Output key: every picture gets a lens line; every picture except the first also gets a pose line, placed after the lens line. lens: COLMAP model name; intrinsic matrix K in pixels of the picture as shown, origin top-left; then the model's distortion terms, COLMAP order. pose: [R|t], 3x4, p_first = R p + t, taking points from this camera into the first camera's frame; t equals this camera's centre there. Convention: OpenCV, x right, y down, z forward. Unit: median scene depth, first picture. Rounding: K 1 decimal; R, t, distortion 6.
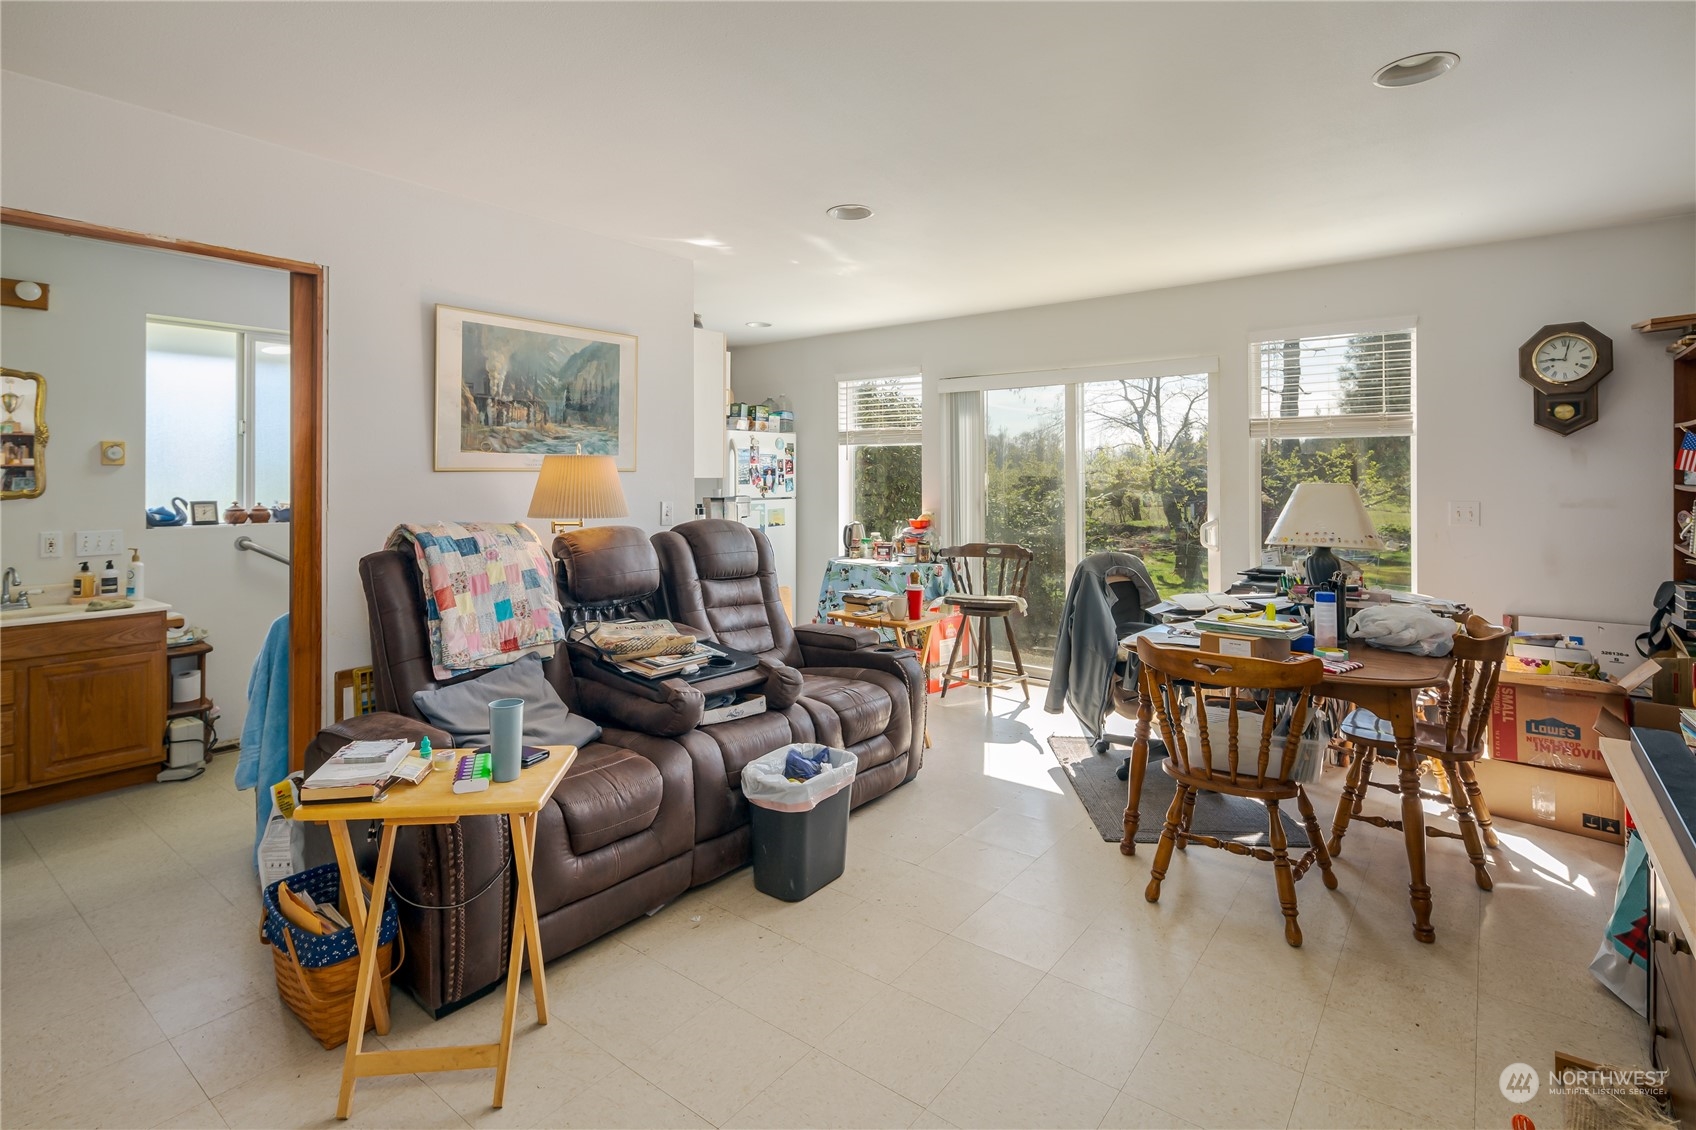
lens RADIAL K [[859.3, 0, 870.1], [0, 859.3, 524.5], [0, 0, 1]] dist [0.006352, -0.003001]
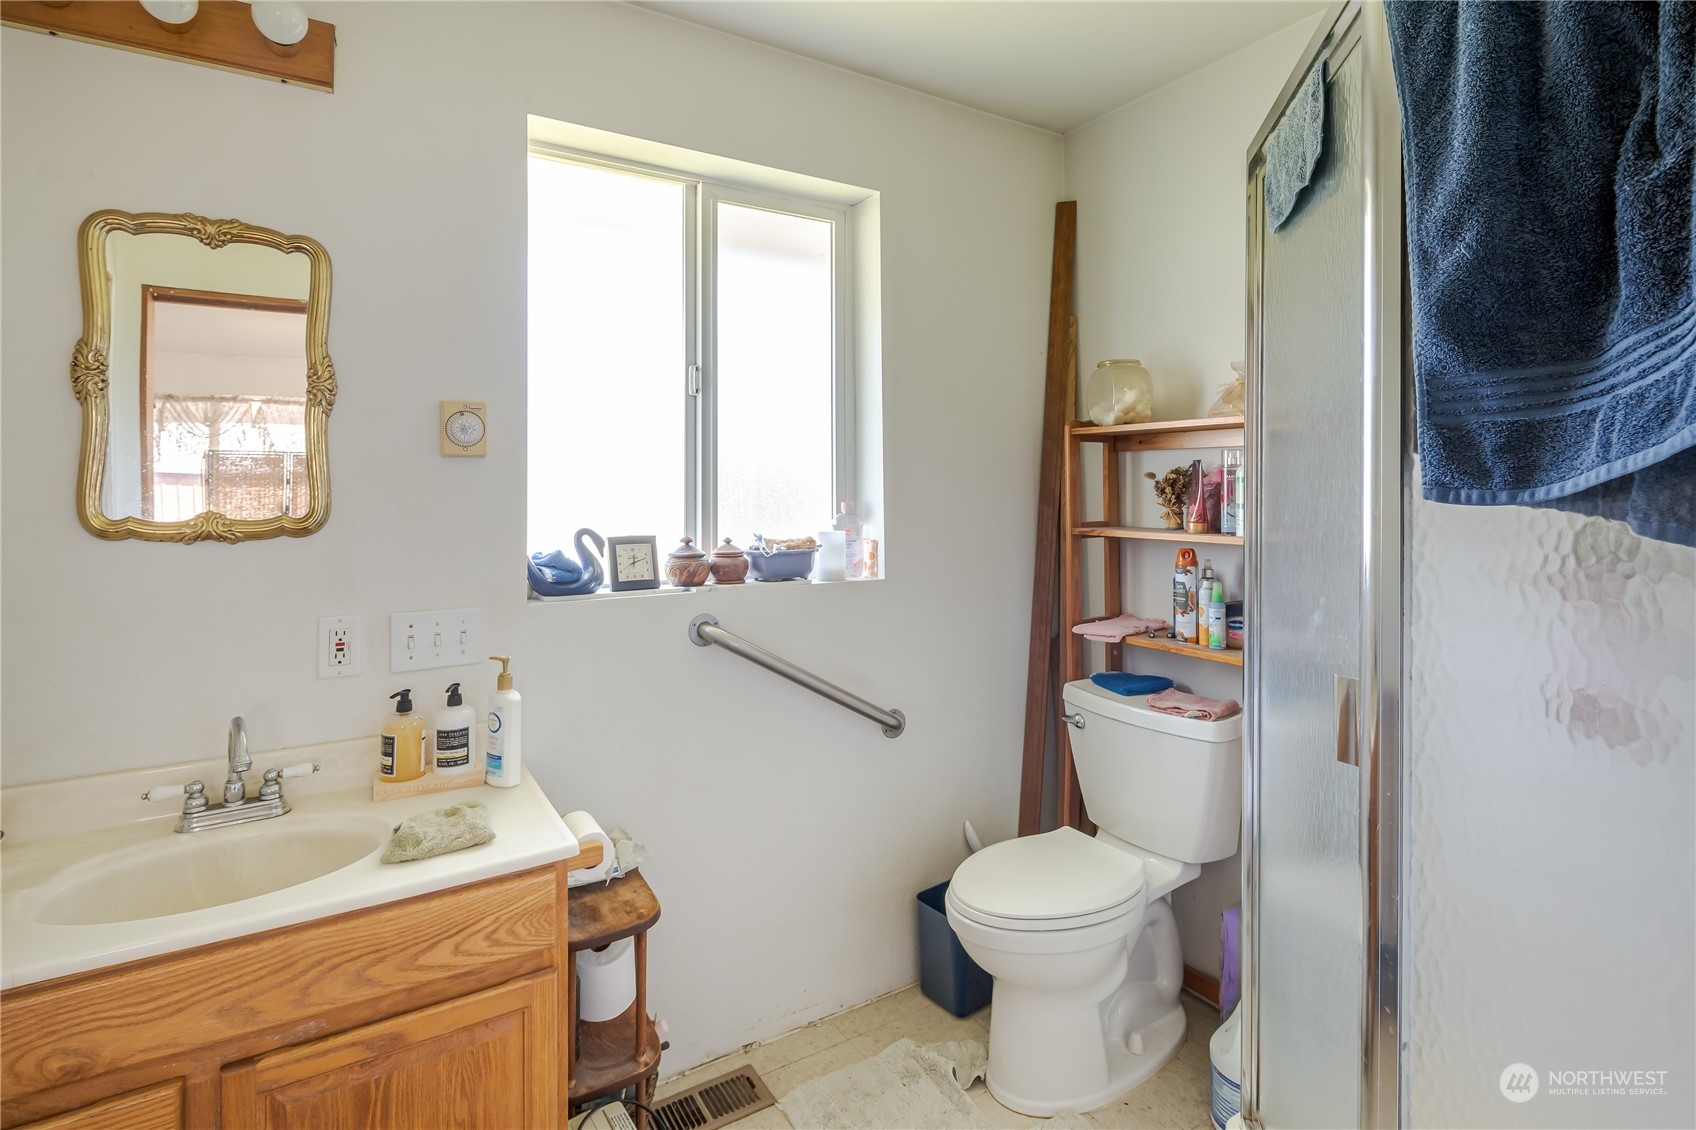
lens RADIAL K [[859.3, 0, 850.0], [0, 859.3, 557.4], [0, 0, 1]] dist [0.006352, -0.003001]
pose [[0.936408, 0.011034, -0.350739, -0.539394], [-0.005333, 0.999838, 0.017218, -0.026336], [0.350872, -0.014252, 0.936315, 0.655165]]
